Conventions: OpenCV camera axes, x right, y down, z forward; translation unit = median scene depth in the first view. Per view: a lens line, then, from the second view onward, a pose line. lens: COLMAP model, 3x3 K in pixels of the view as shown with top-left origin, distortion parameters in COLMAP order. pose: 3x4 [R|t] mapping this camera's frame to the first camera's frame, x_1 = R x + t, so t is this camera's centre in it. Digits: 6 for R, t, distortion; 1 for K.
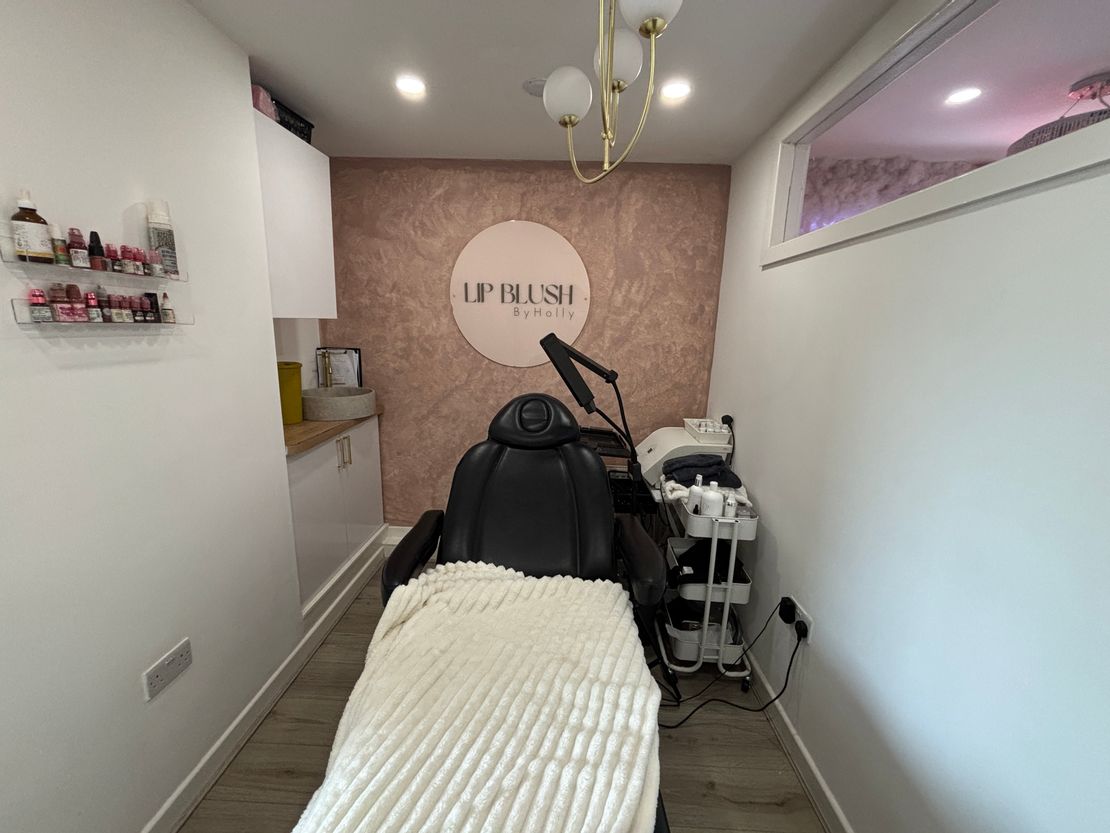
lens RADIAL K [[454.6, 0, 554.0], [0, 454.6, 420.2], [0, 0, 1]] dist [-0.000039, -0.003402]
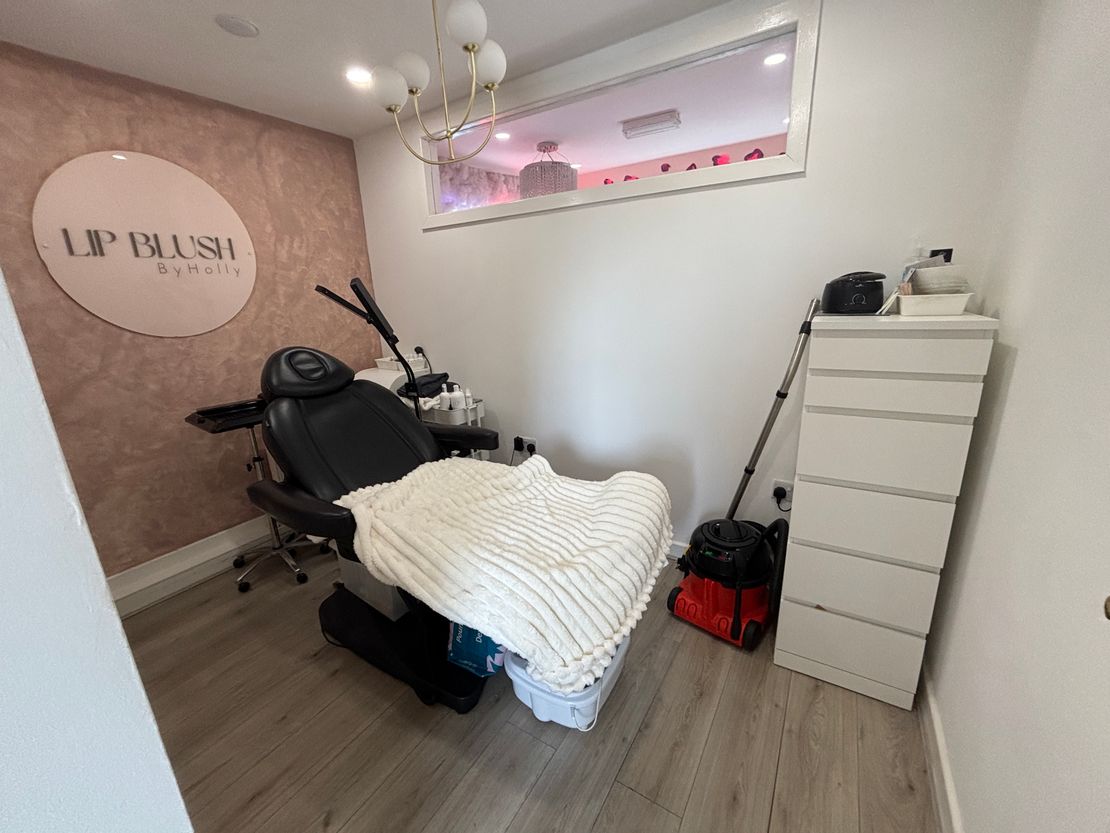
lens RADIAL K [[454.6, 0, 554.0], [0, 454.6, 420.2], [0, 0, 1]] dist [-0.000039, -0.003402]
pose [[0.486205, -0.282341, 0.826976, -0.503970], [0.235444, 0.953693, 0.187179, 0.035467], [-0.841529, 0.103699, 0.530165, 0.003547]]
